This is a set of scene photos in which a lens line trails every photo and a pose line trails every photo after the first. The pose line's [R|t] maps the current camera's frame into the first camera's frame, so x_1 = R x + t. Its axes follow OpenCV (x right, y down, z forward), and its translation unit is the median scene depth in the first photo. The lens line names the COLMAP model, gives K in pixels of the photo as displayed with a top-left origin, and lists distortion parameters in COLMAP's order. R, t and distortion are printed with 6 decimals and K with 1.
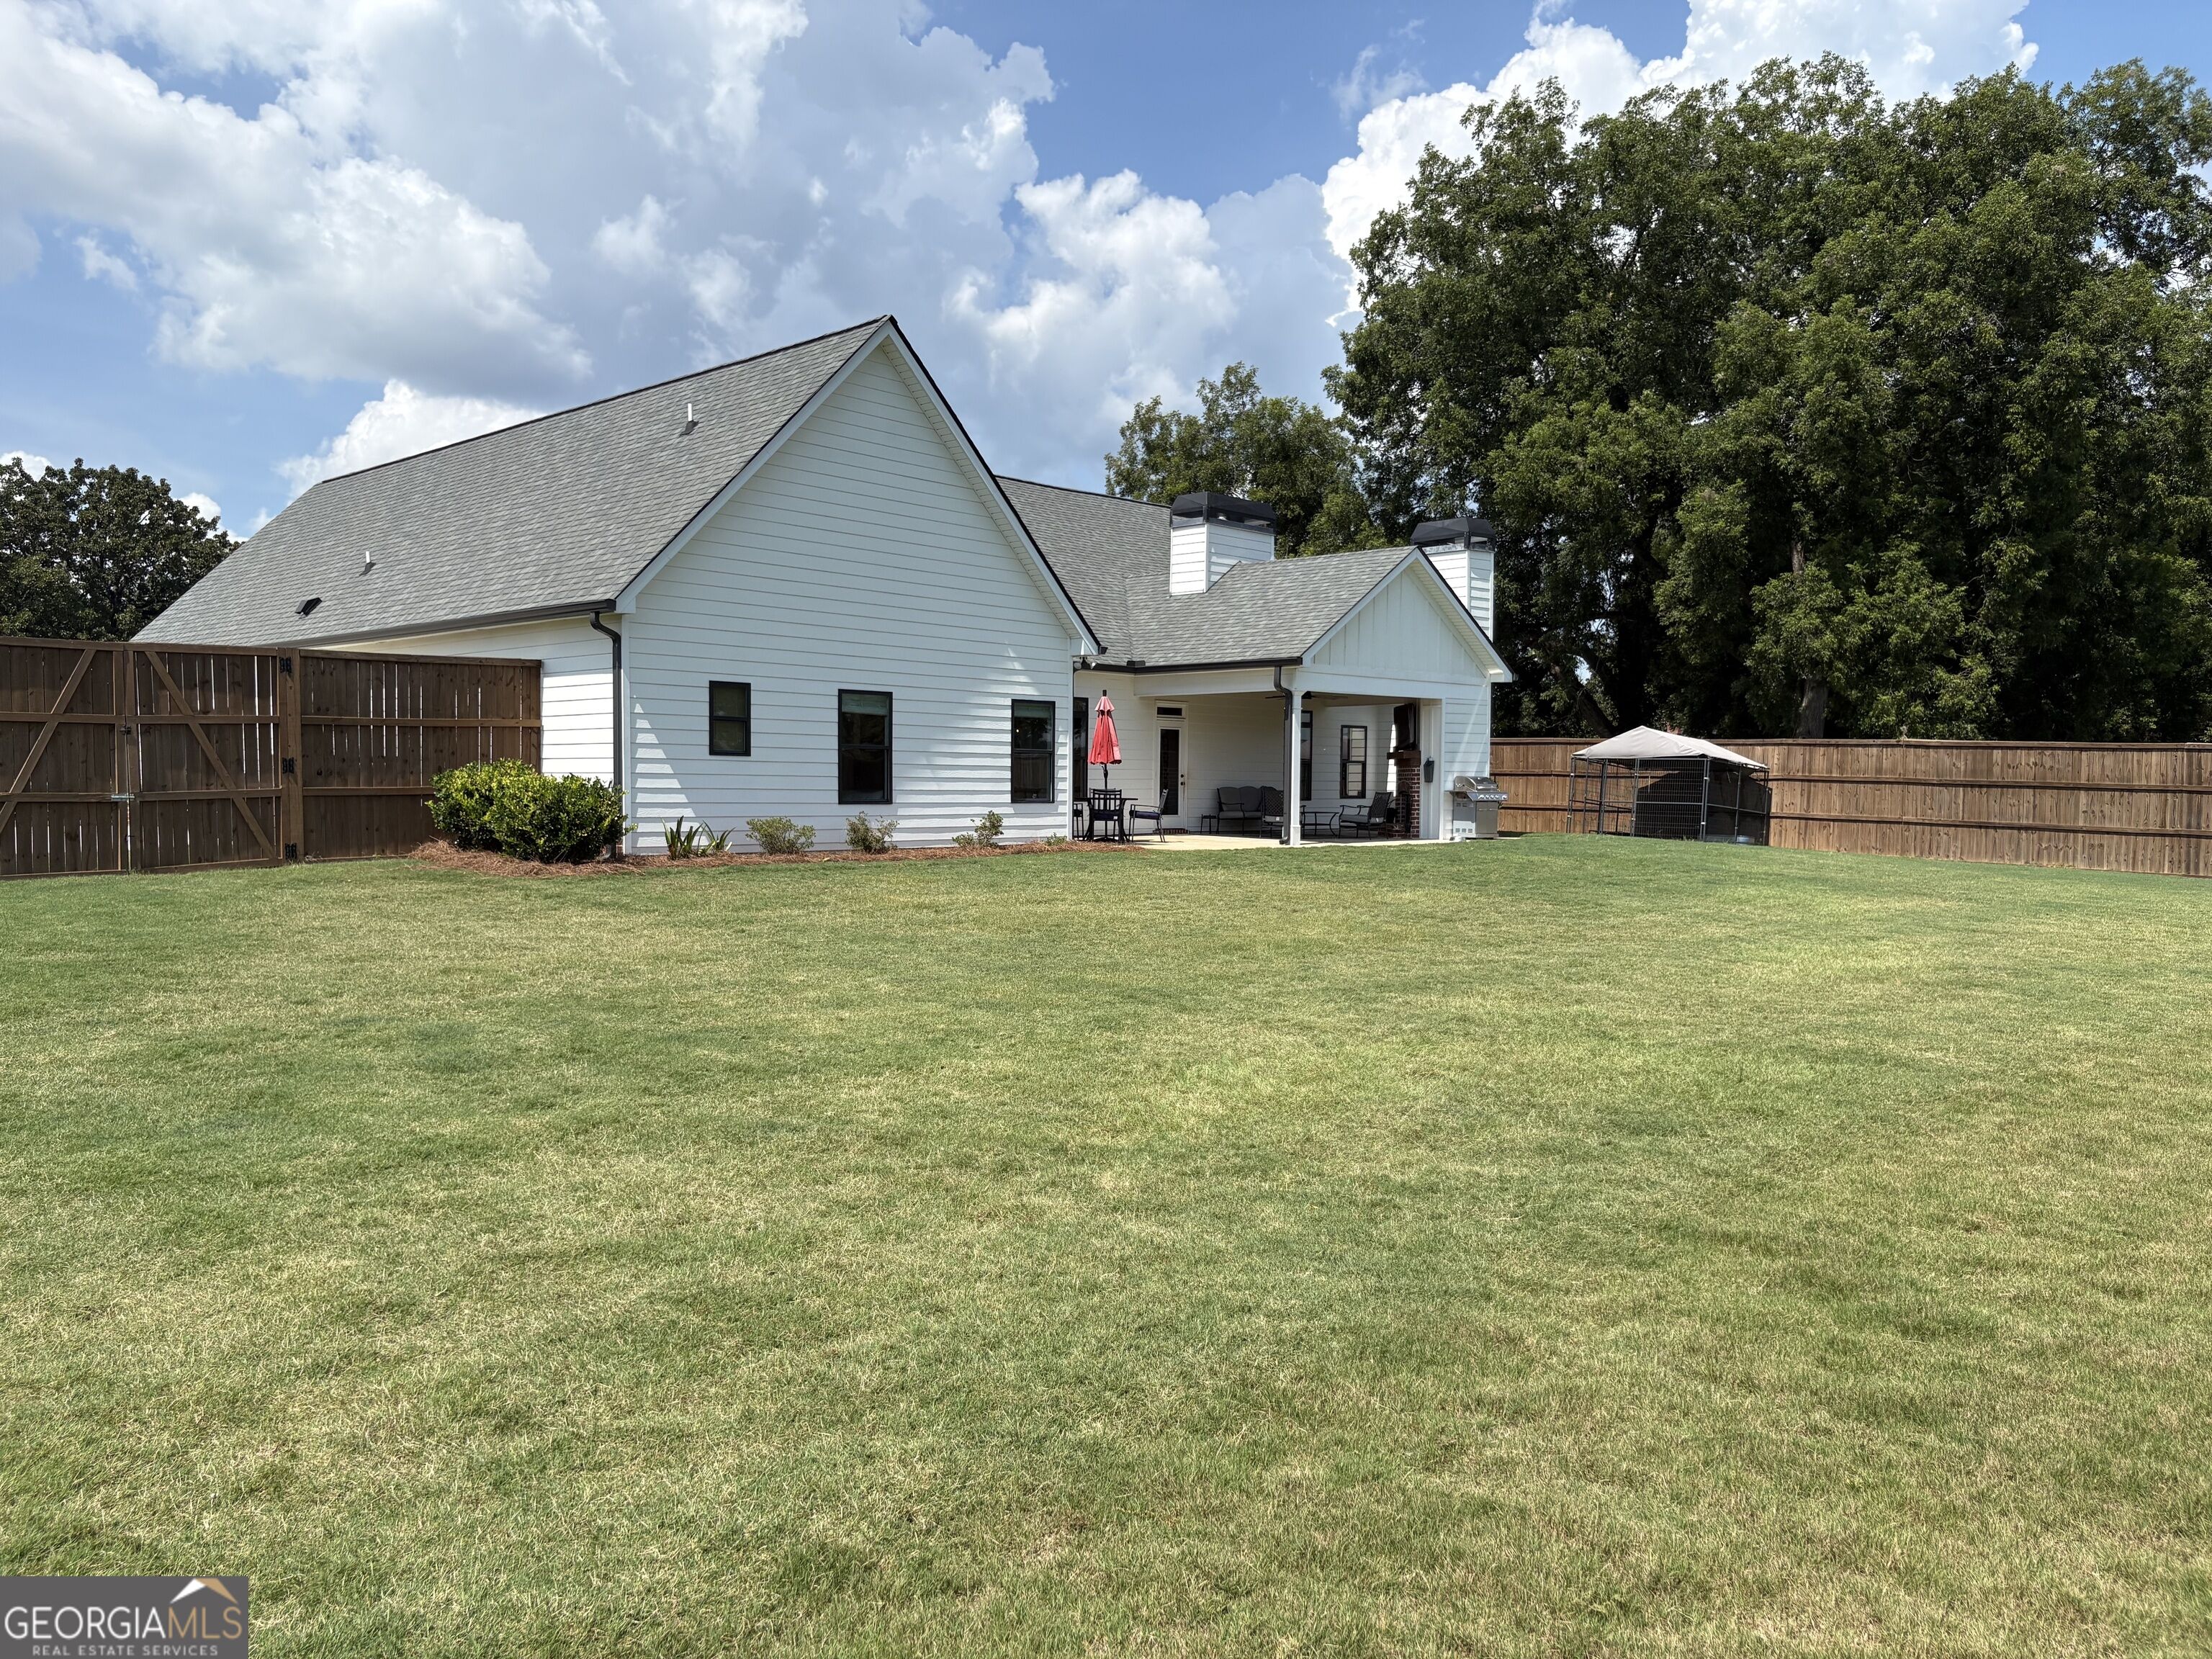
lens RADIAL K [[1694.8, 0, 1106.0], [0, 1694.8, 829.5], [0, 0, 1]] dist [0.126956, -0.135133]
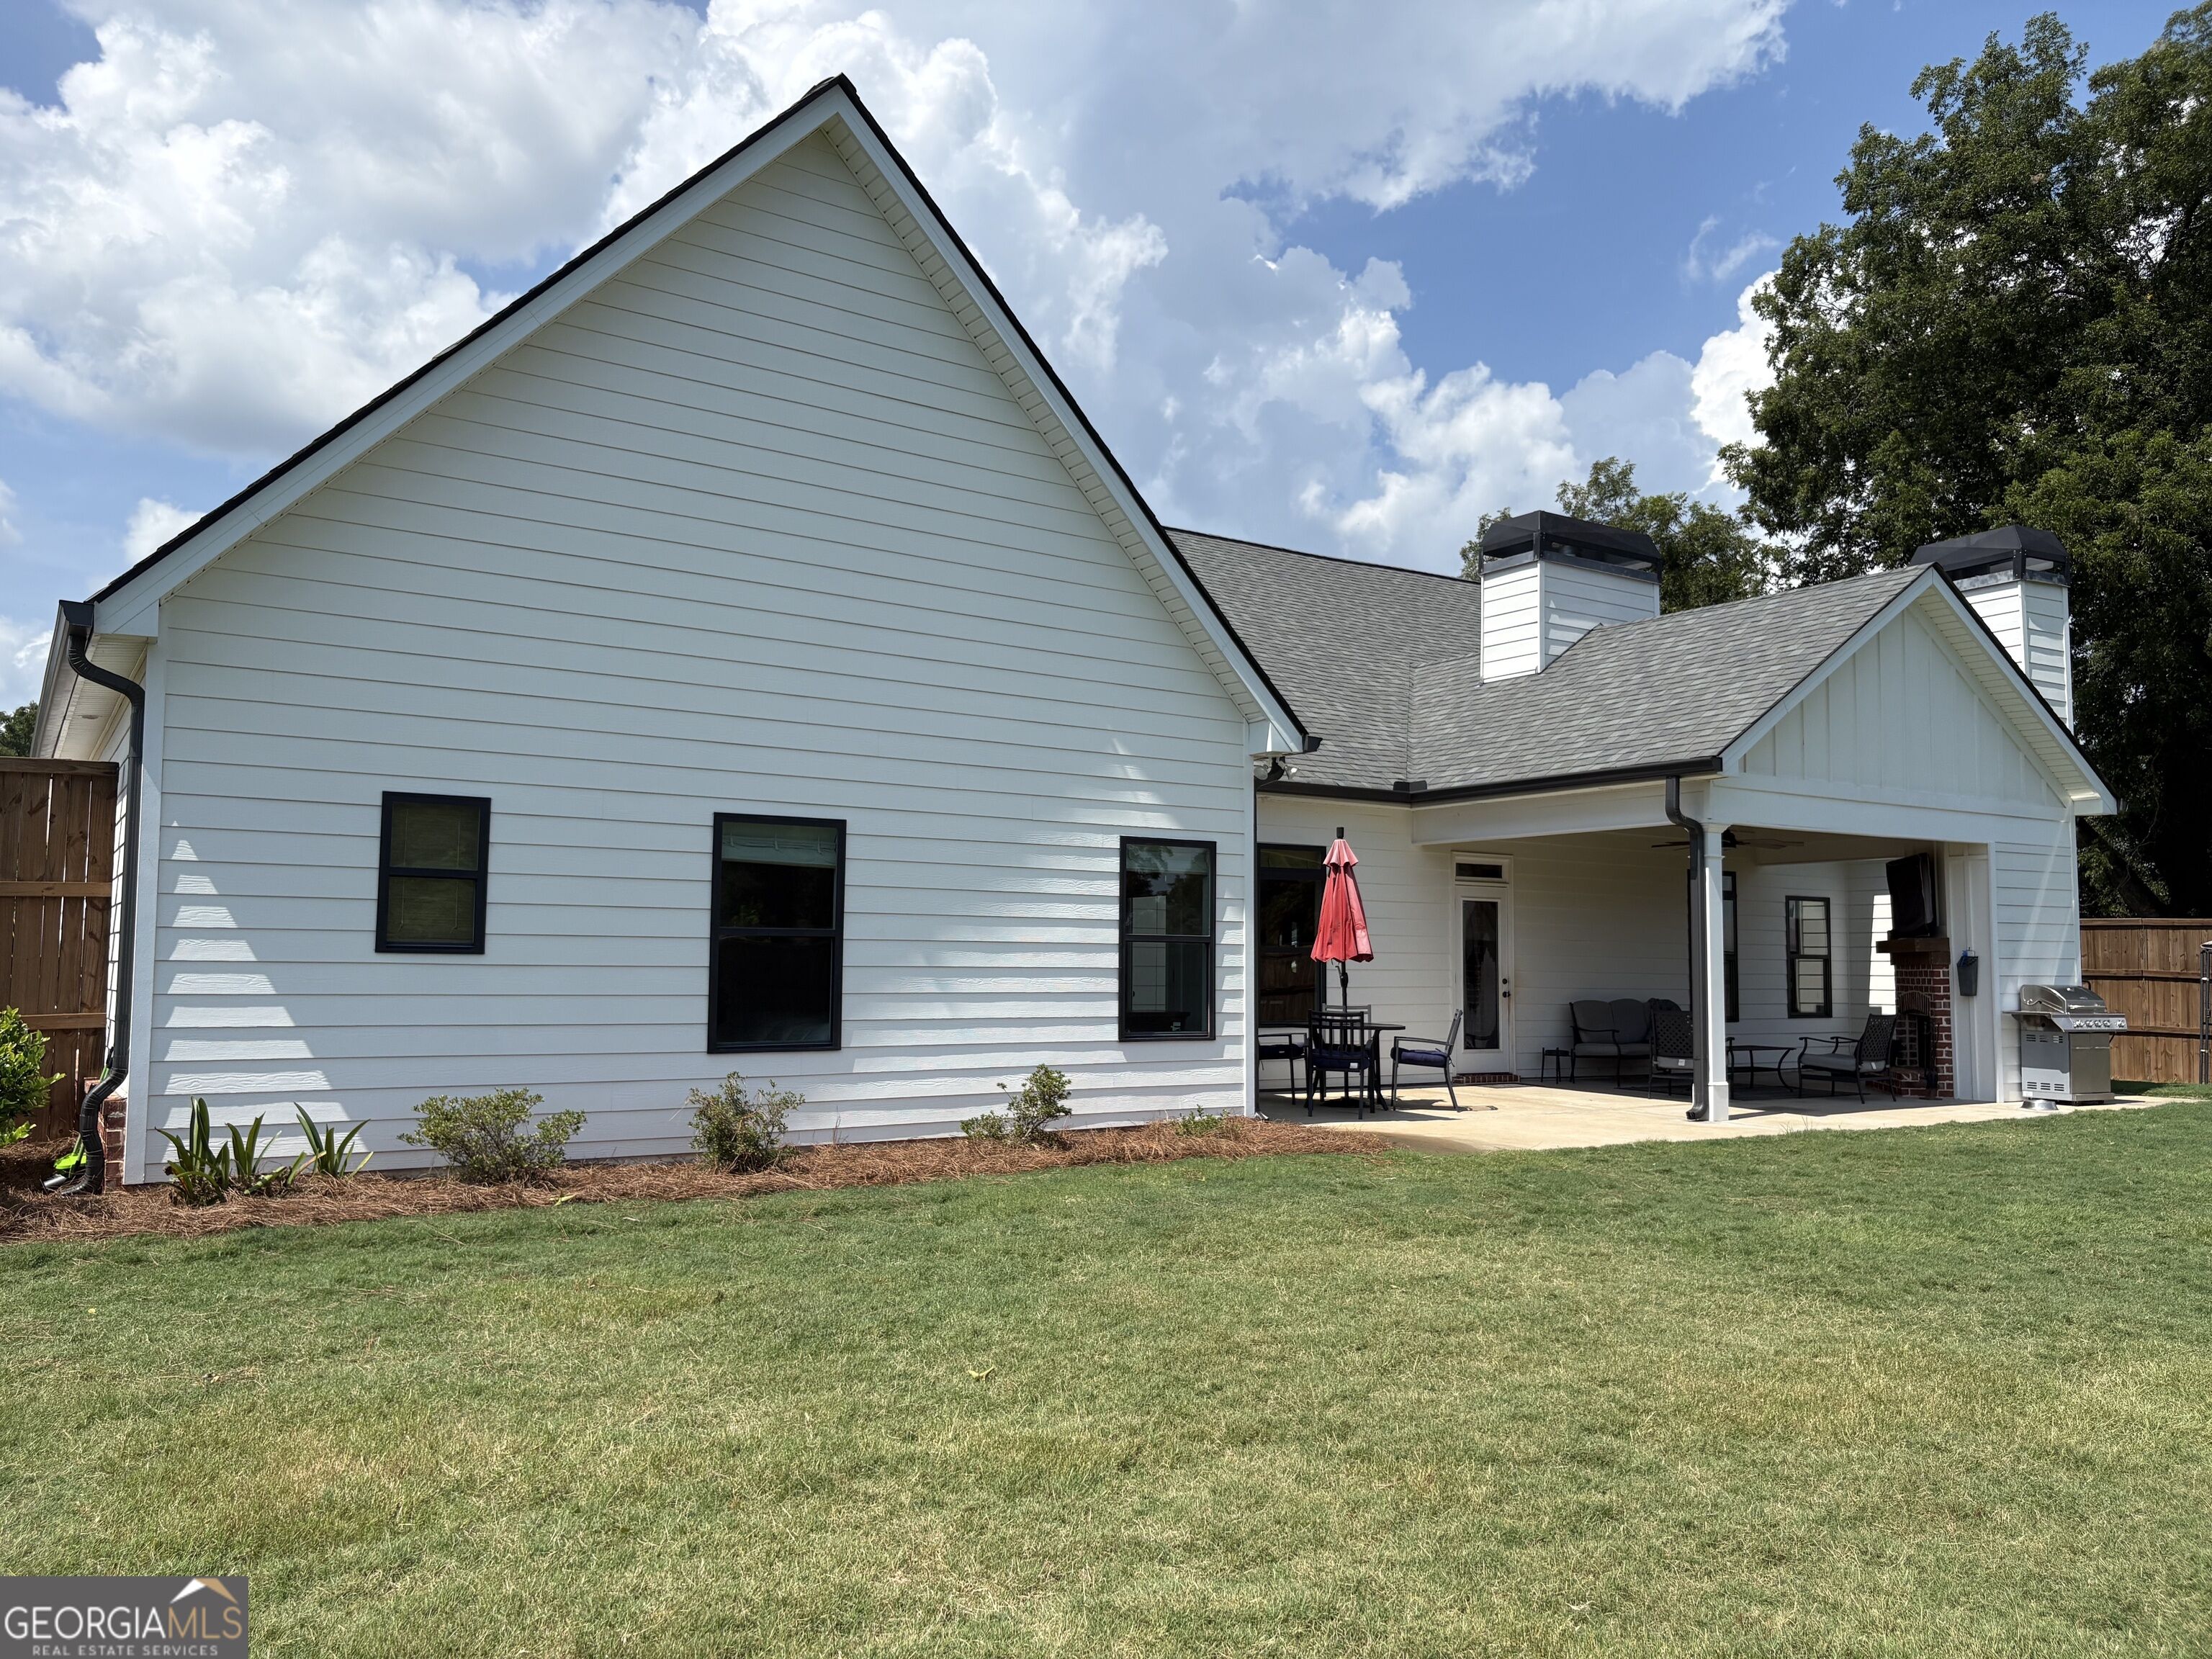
lens RADIAL K [[1680.2, 0, 1106.0], [0, 1680.2, 829.5], [0, 0, 1]] dist [0.060050, -0.042440]
pose [[0.975354, -0.015666, -0.220091, 0.039813], [-0.008438, 0.994099, -0.108152, -0.019218], [0.220486, 0.107344, 0.969465, 0.399593]]
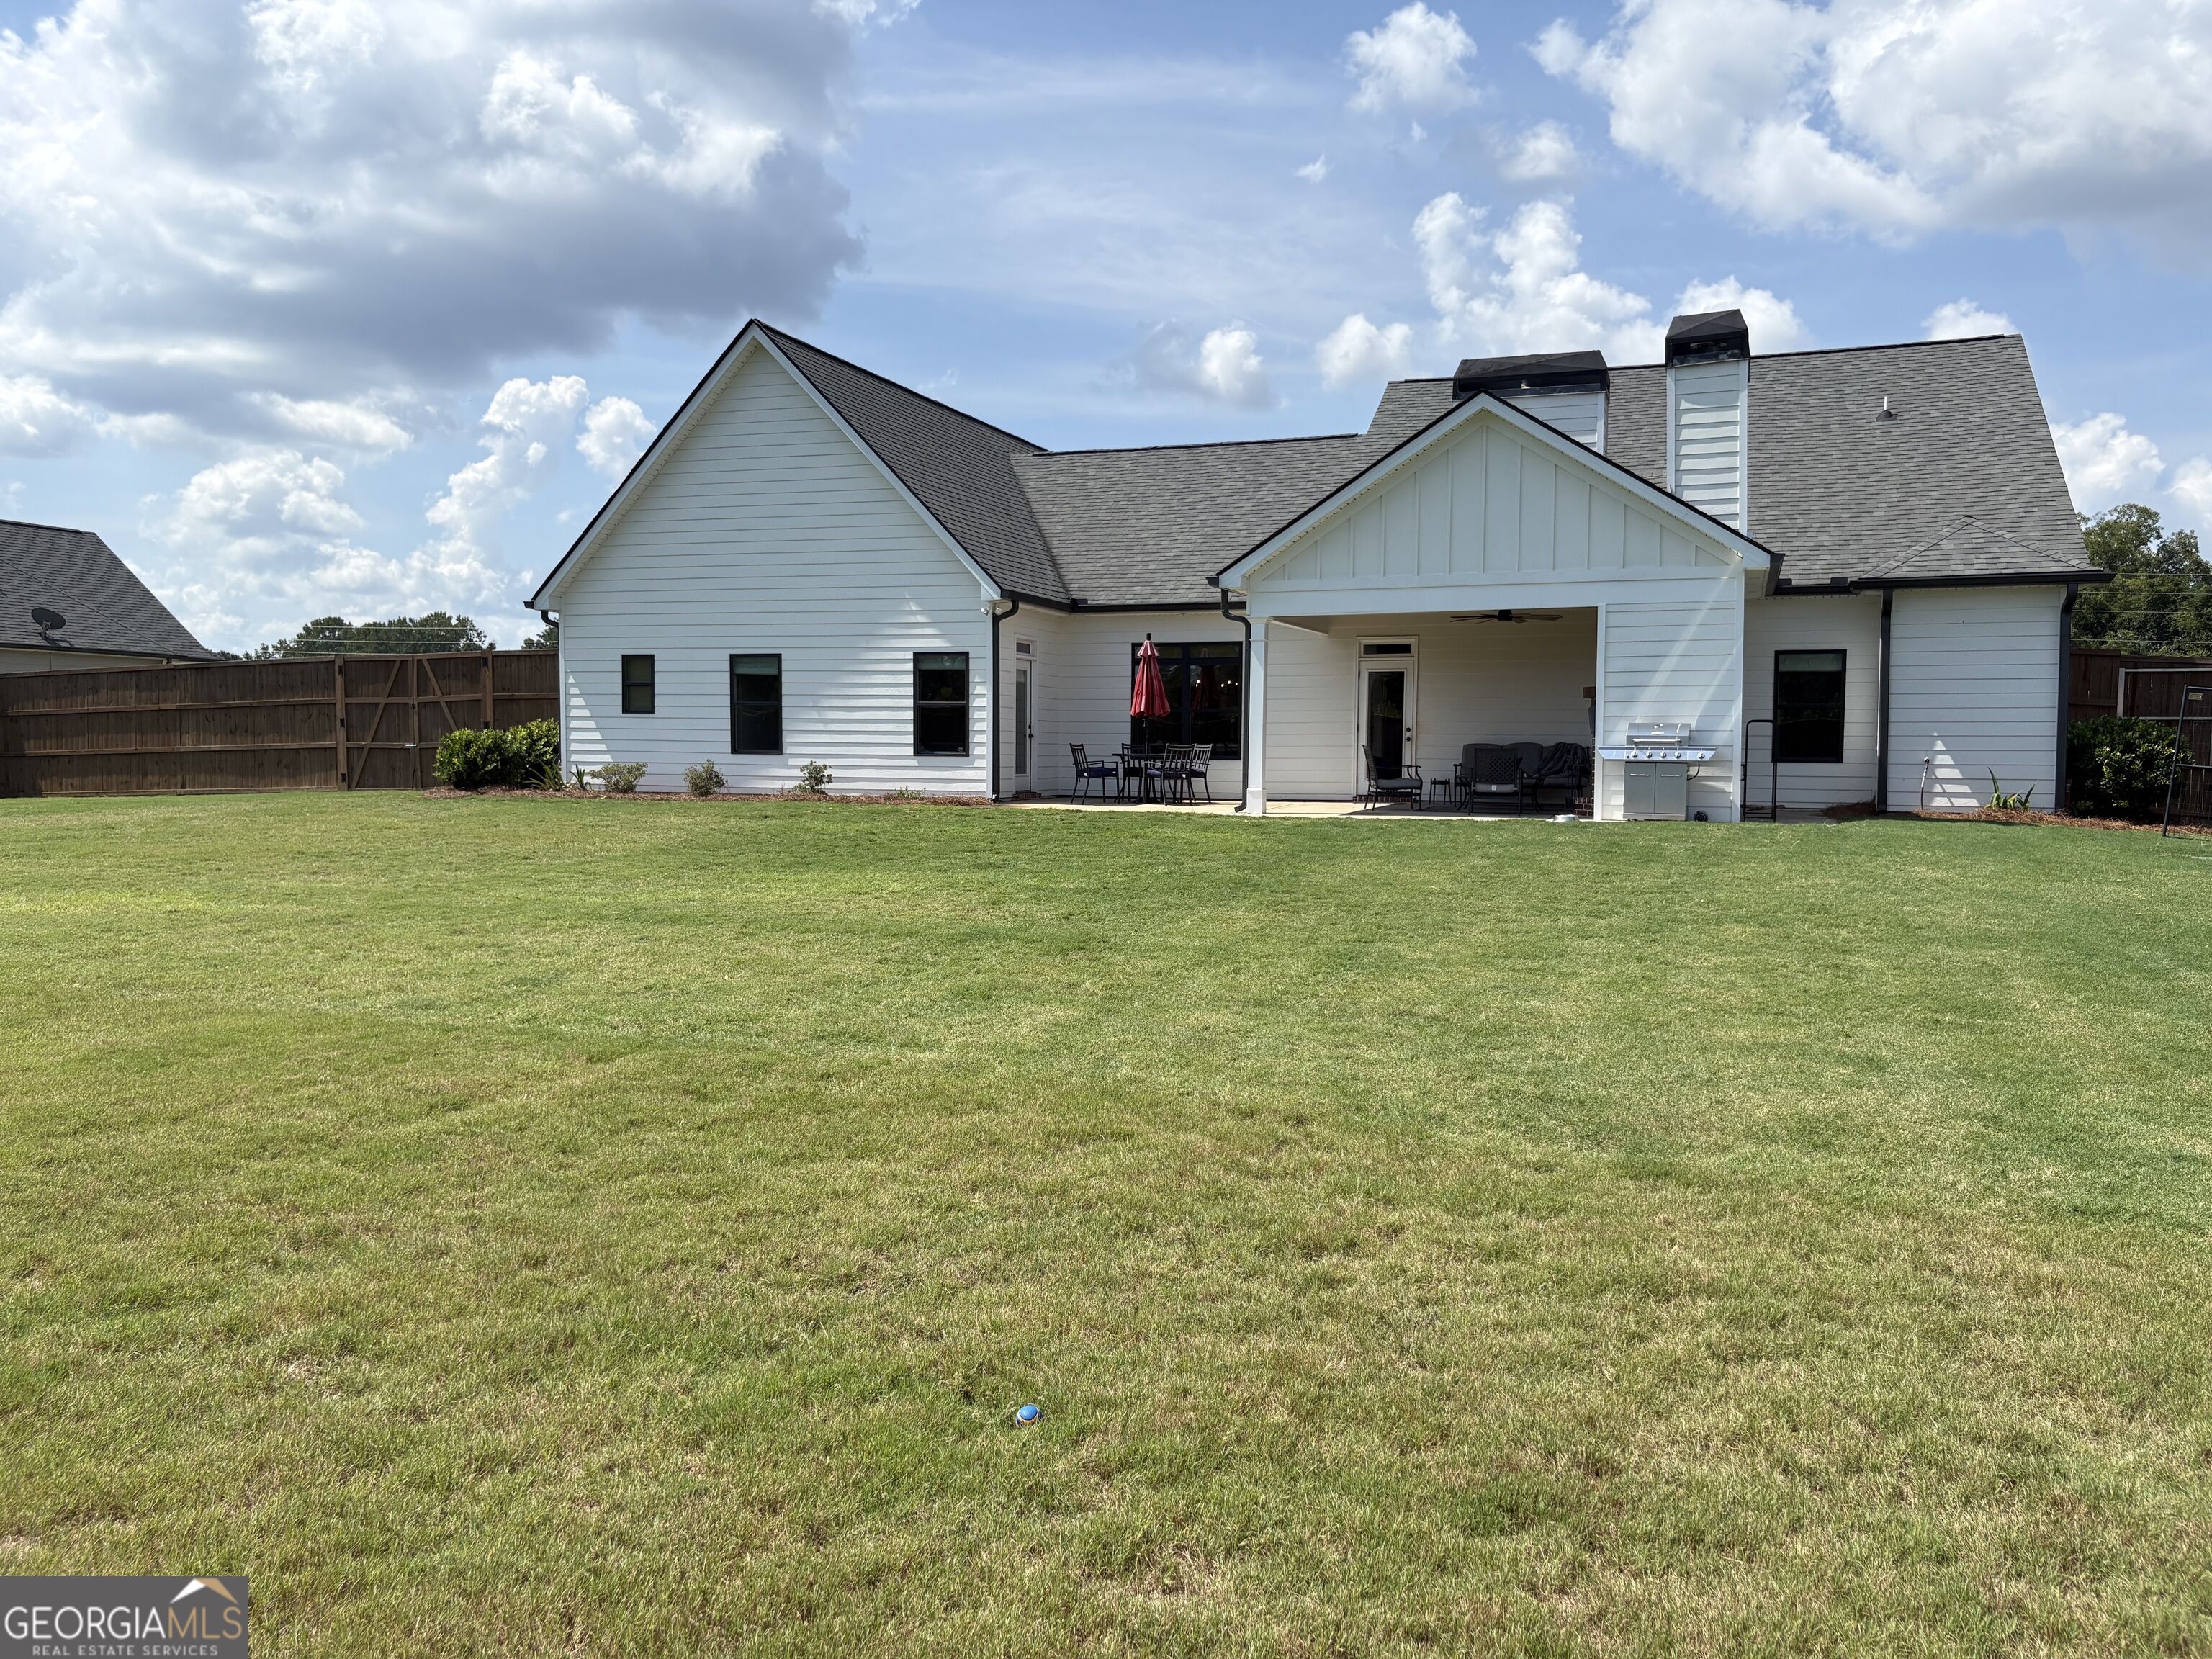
lens RADIAL K [[1680.2, 0, 1106.0], [0, 1680.2, 829.5], [0, 0, 1]] dist [0.060050, -0.042440]
pose [[0.403579, 0.045557, -0.913810, 0.709303], [-0.029482, 0.998888, 0.036778, -0.009467], [0.914470, 0.012098, 0.404473, 0.549516]]
